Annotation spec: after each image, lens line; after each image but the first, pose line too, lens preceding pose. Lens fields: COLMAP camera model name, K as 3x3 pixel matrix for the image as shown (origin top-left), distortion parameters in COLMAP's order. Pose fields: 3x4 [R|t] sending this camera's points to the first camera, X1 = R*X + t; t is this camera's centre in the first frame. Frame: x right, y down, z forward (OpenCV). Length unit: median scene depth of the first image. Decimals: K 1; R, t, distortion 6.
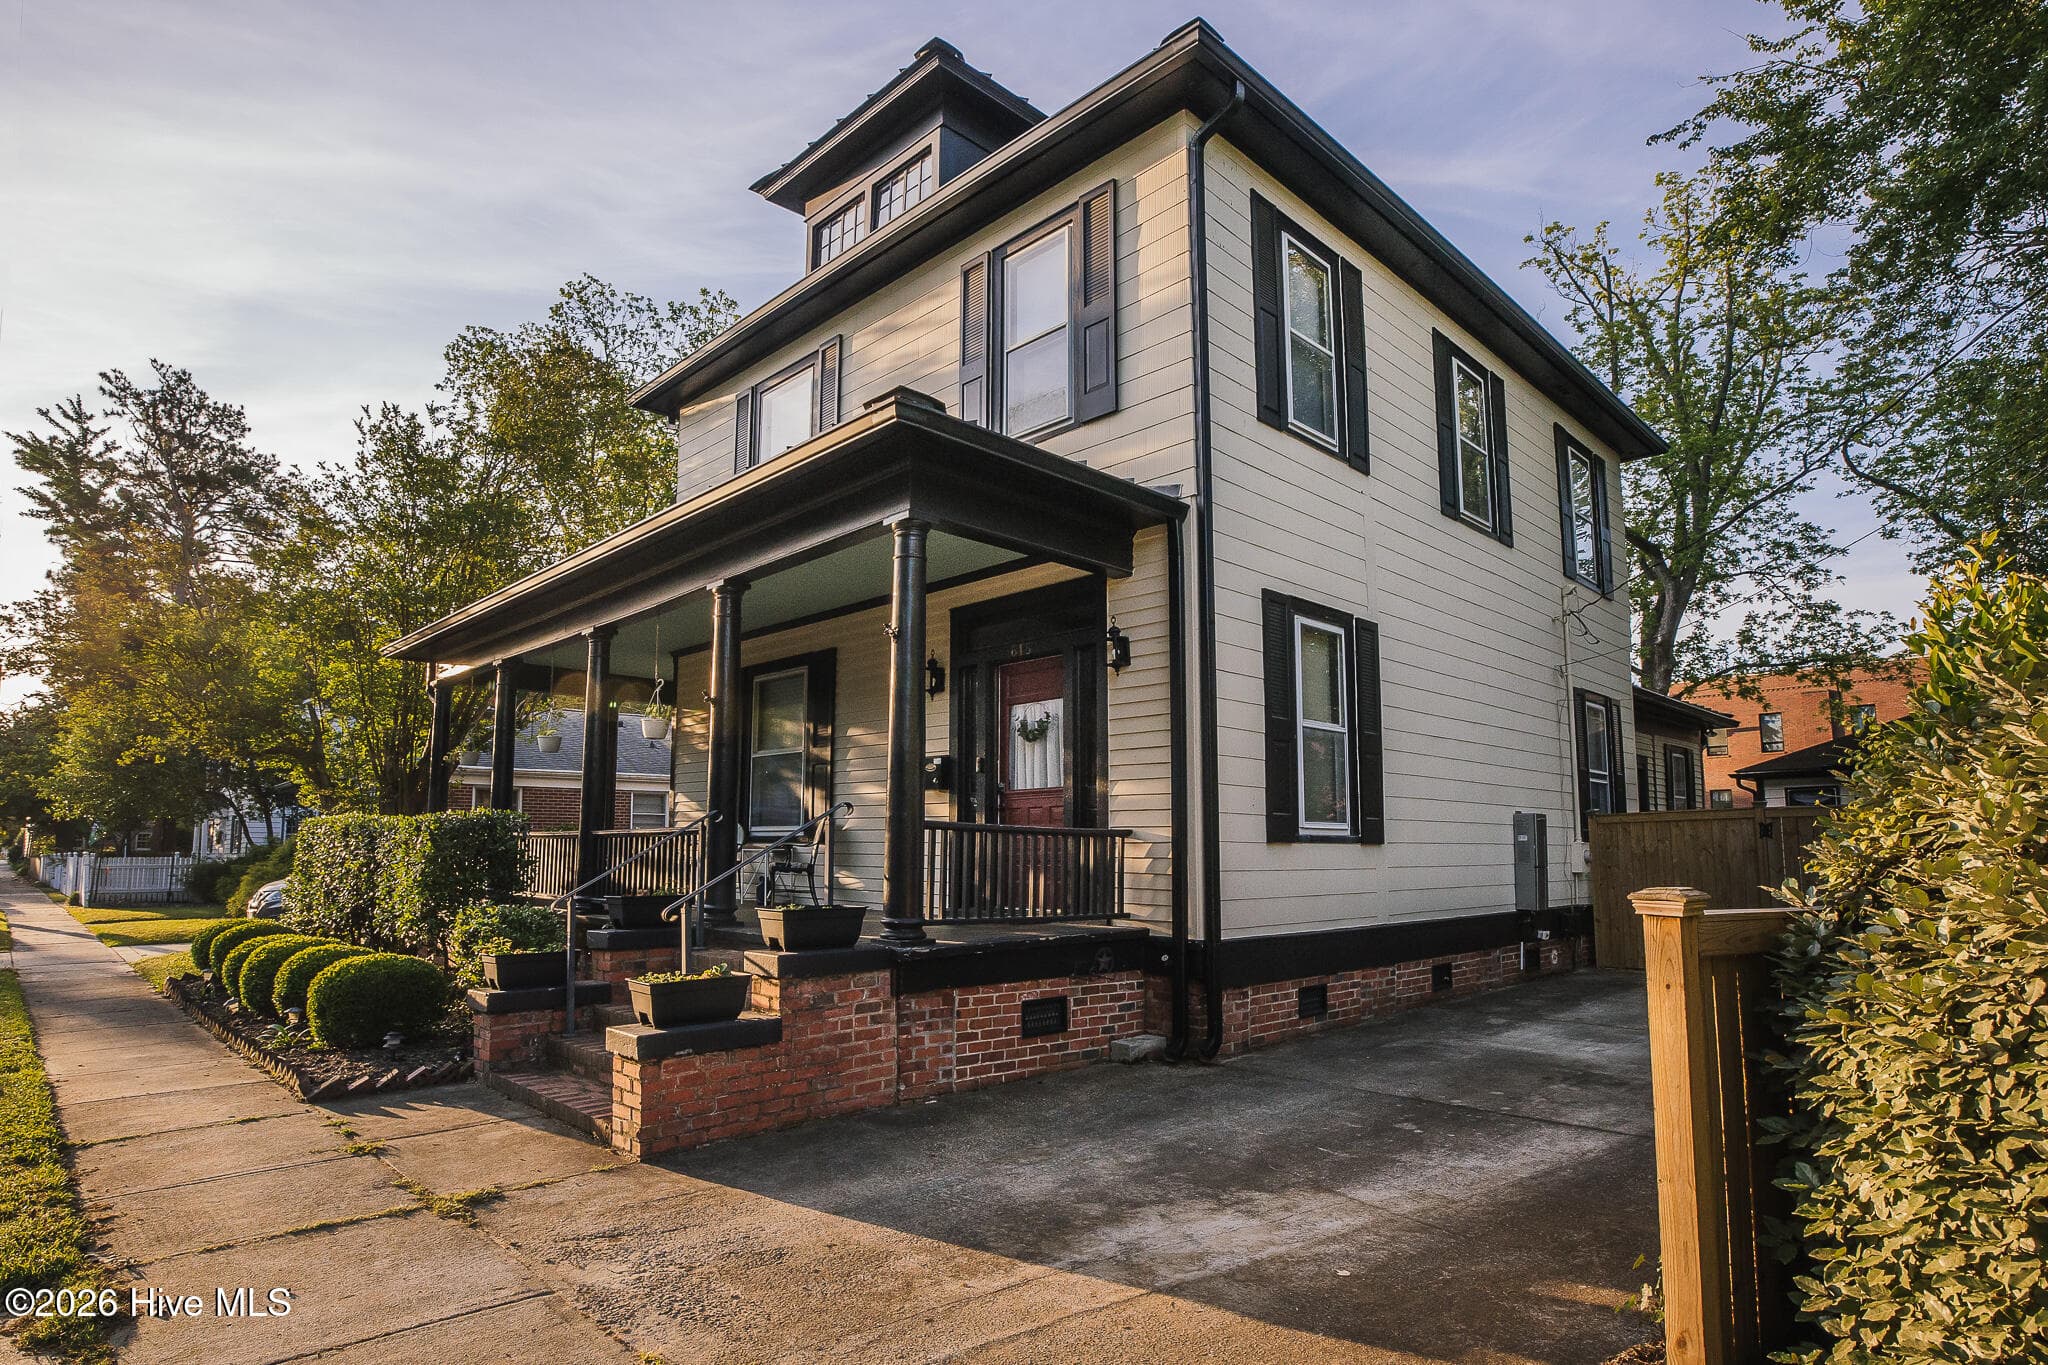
lens RADIAL K [[1069.9, 0, 1024.0], [0, 1069.9, 682.5], [0, 0, 1]] dist [0.006937, 0.000648]
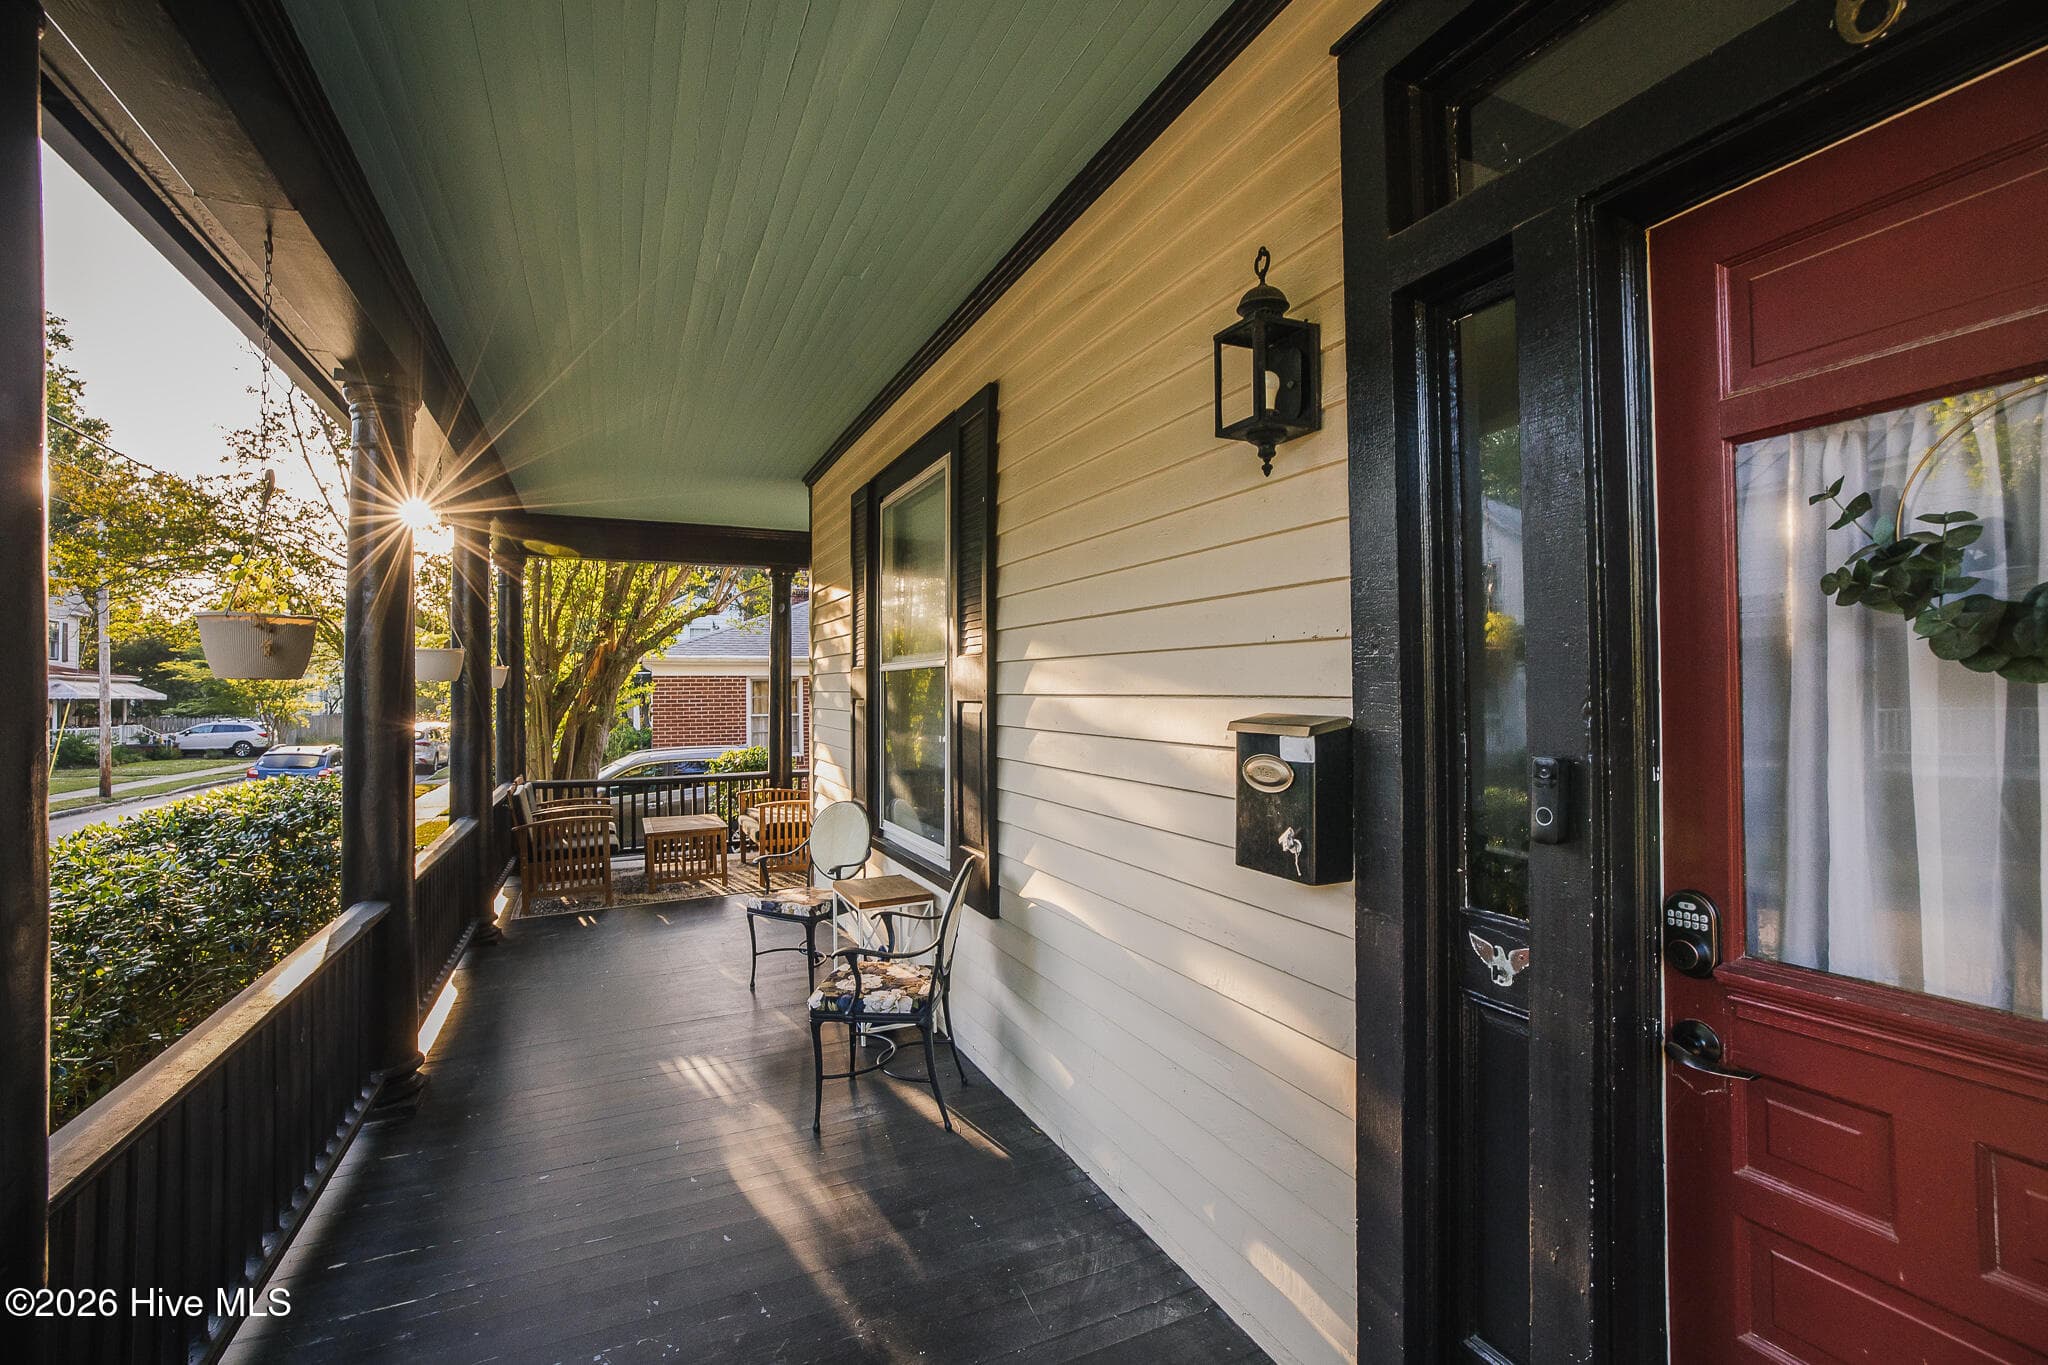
lens RADIAL K [[872.8, 0, 1024.0], [0, 872.8, 682.5], [0, 0, 1]] dist [-0.007051, 0.000030]
pose [[0.939129, -0.009457, -0.343434, -0.070622], [0.061113, 0.988278, 0.139900, 0.031568], [0.338085, -0.152372, 0.928699, 0.802581]]
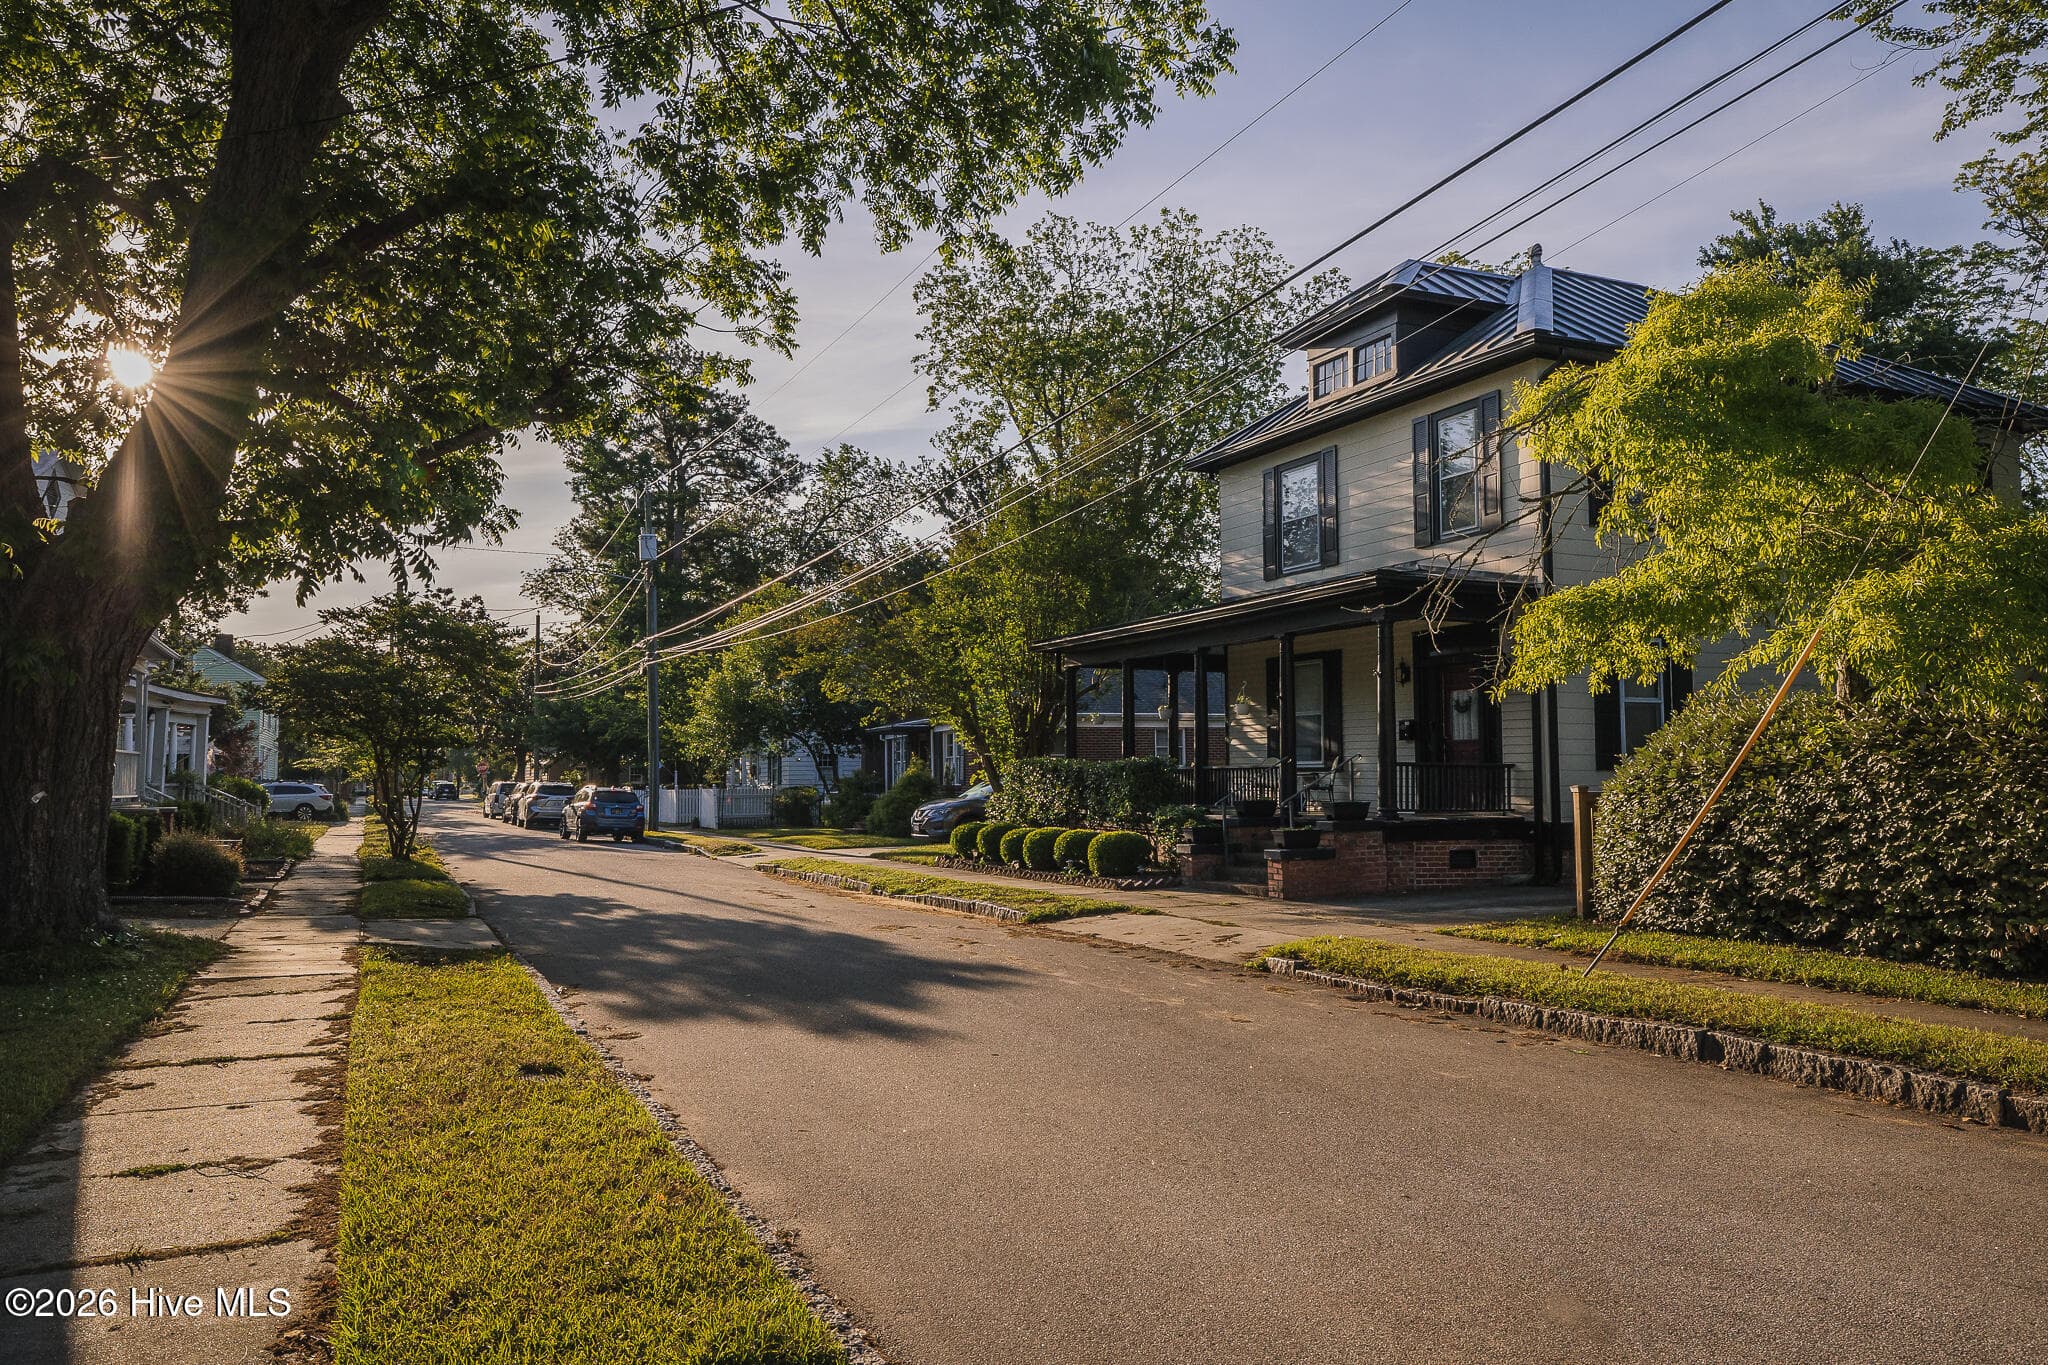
lens RADIAL K [[1633.5, 0, 1051.4], [0, 1633.5, 723.9], [0, 0, 1]] dist [-0.012288, -0.003419]
pose [[0.949215, -0.019069, -0.314051, 0.192737], [0.056450, 0.992286, 0.110371, -0.238085], [0.309524, -0.122494, 0.942969, -1.573279]]
